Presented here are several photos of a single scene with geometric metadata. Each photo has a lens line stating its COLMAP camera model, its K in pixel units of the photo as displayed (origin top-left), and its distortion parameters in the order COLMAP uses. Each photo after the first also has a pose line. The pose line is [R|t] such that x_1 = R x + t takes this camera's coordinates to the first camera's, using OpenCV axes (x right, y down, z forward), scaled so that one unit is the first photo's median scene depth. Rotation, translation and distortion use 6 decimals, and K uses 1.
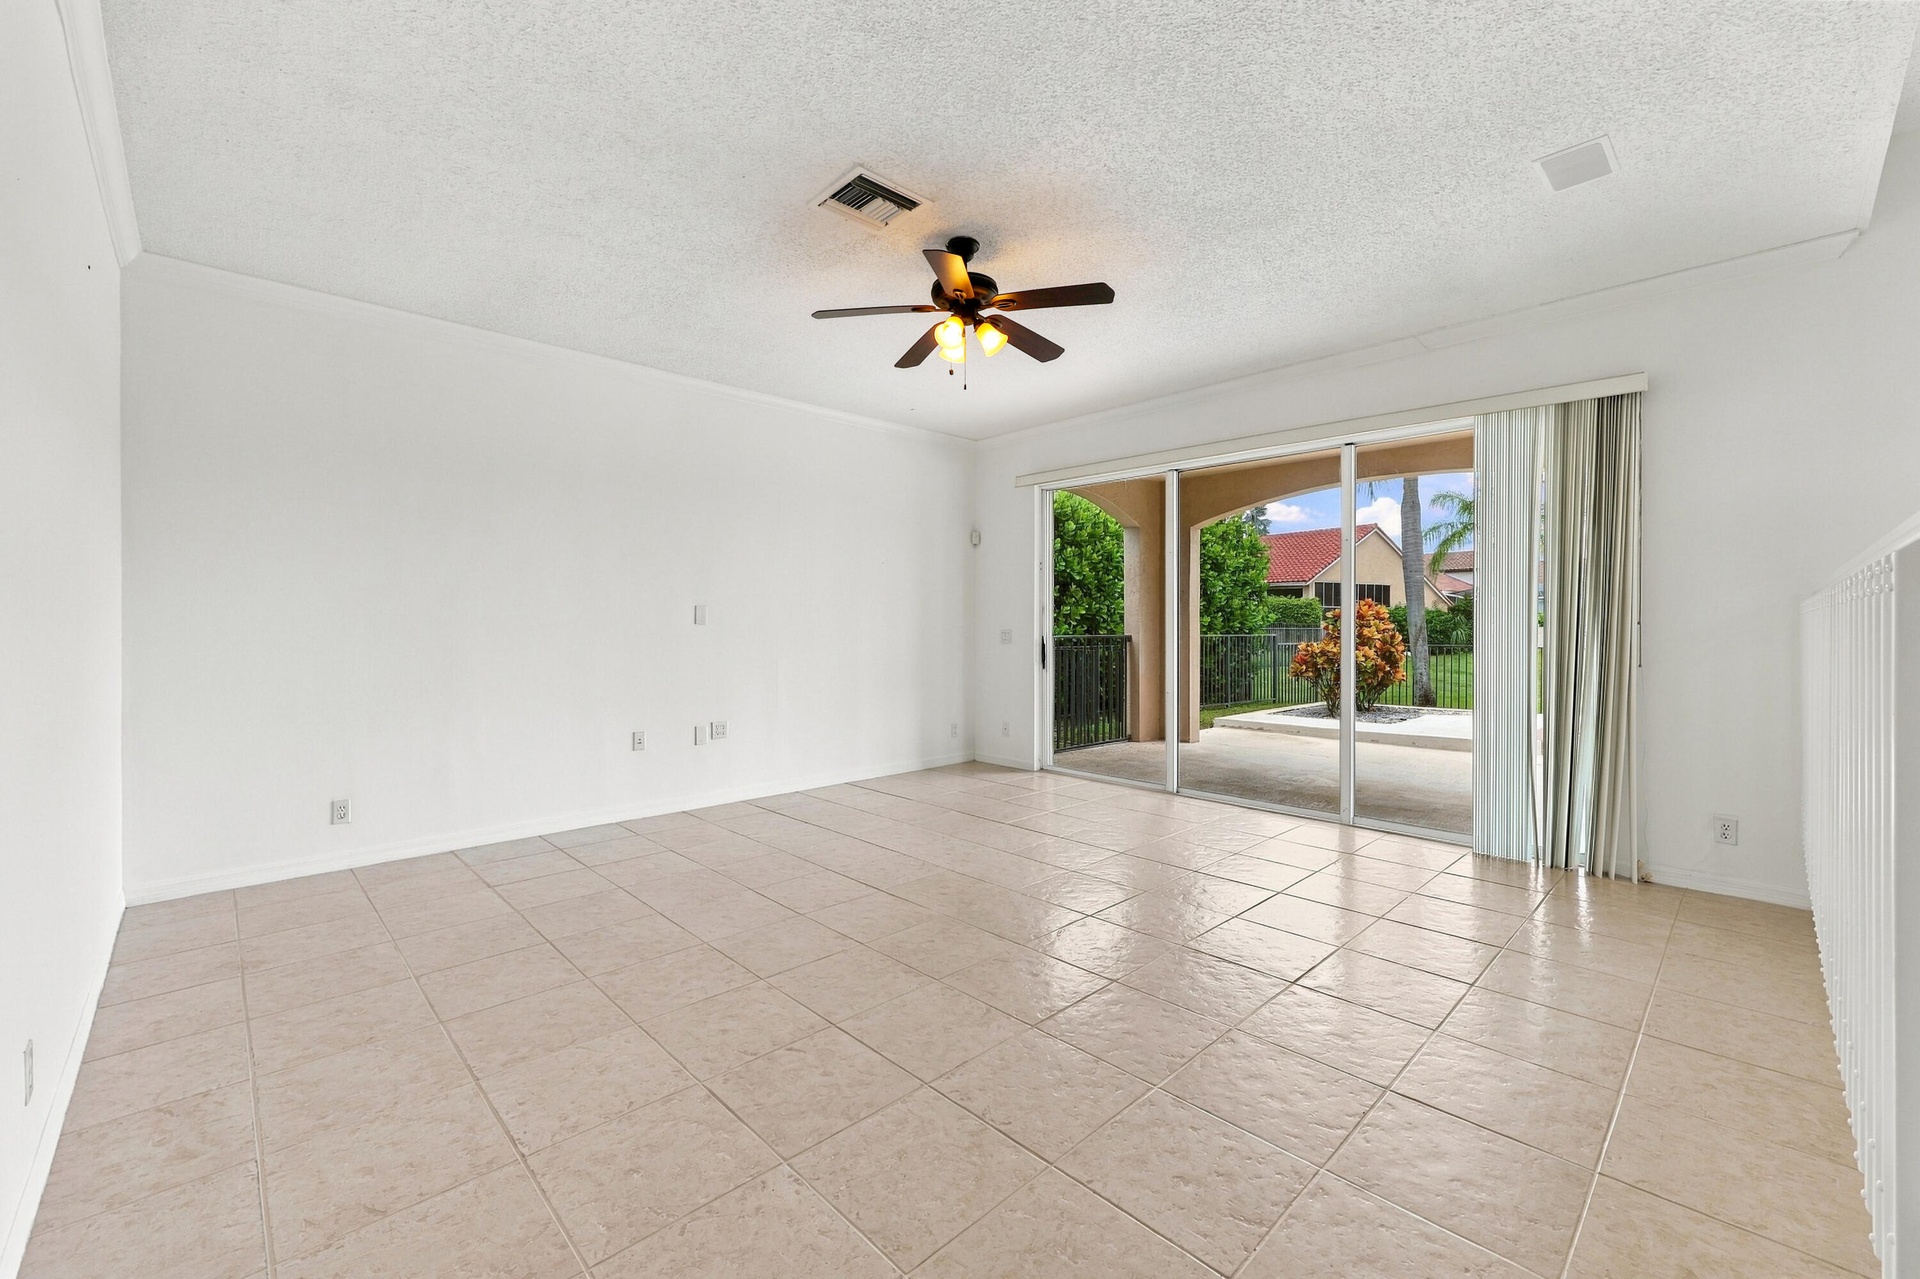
lens RADIAL K [[786.8, 0, 965.8], [0, 786.8, 635.3], [0, 0, 1]] dist [0.003959, 0.001106]
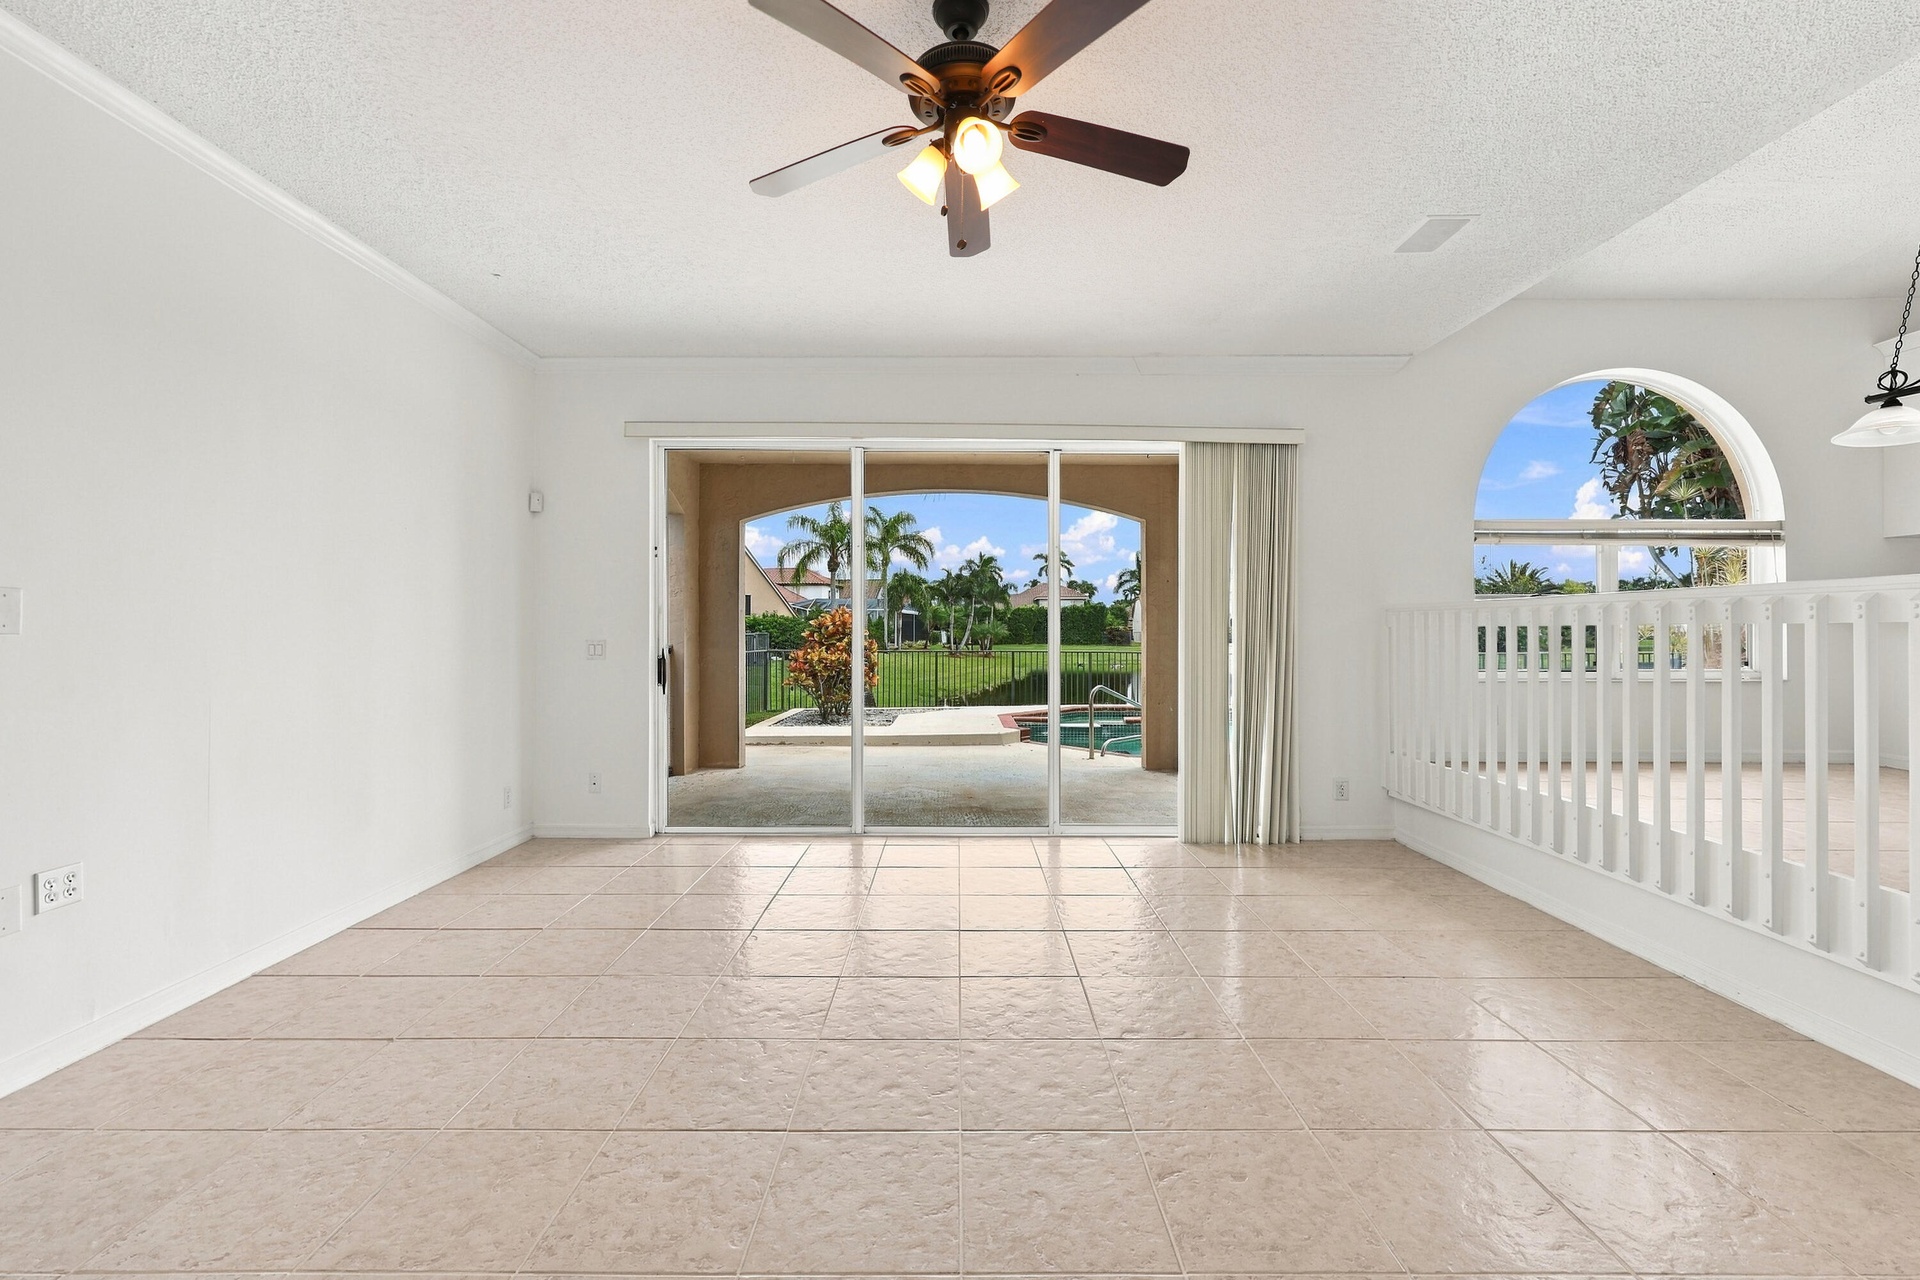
lens RADIAL K [[786.8, 0, 960.6], [0, 786.8, 628.3], [0, 0, 1]] dist [0.003959, 0.001106]
pose [[0.696260, 0.002084, 0.717787, -0.223979], [0.010761, 0.999853, -0.013342, -0.004592], [-0.717709, 0.017013, 0.696135, 0.291891]]
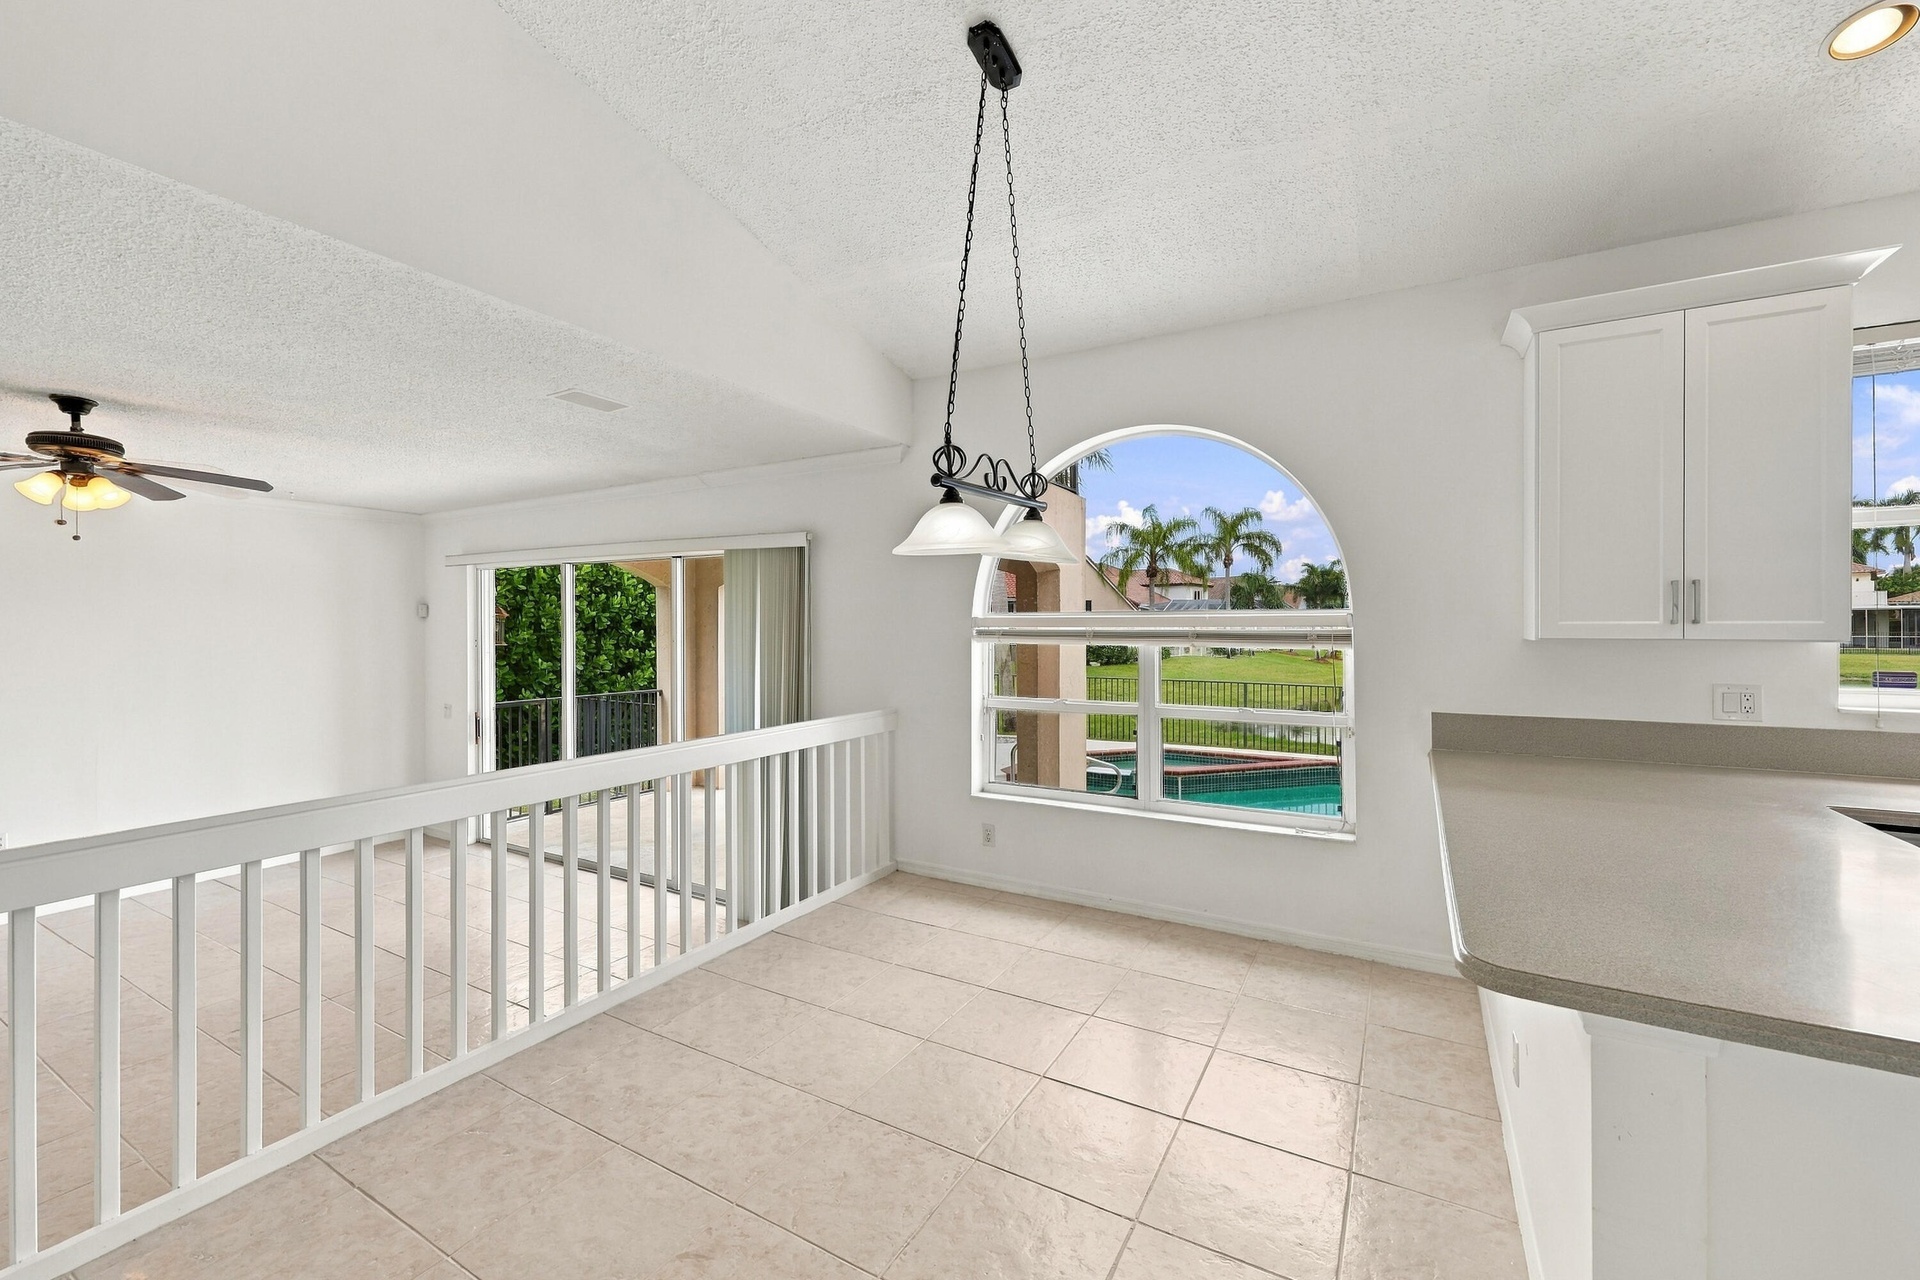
lens RADIAL K [[786.8, 0, 957.7], [0, 786.8, 626.3], [0, 0, 1]] dist [0.003959, 0.001106]
pose [[0.963442, -0.001030, 0.267914, 0.410267], [0.004742, 0.999901, -0.013211, -0.090834], [-0.267874, 0.013998, 0.963352, -0.142172]]
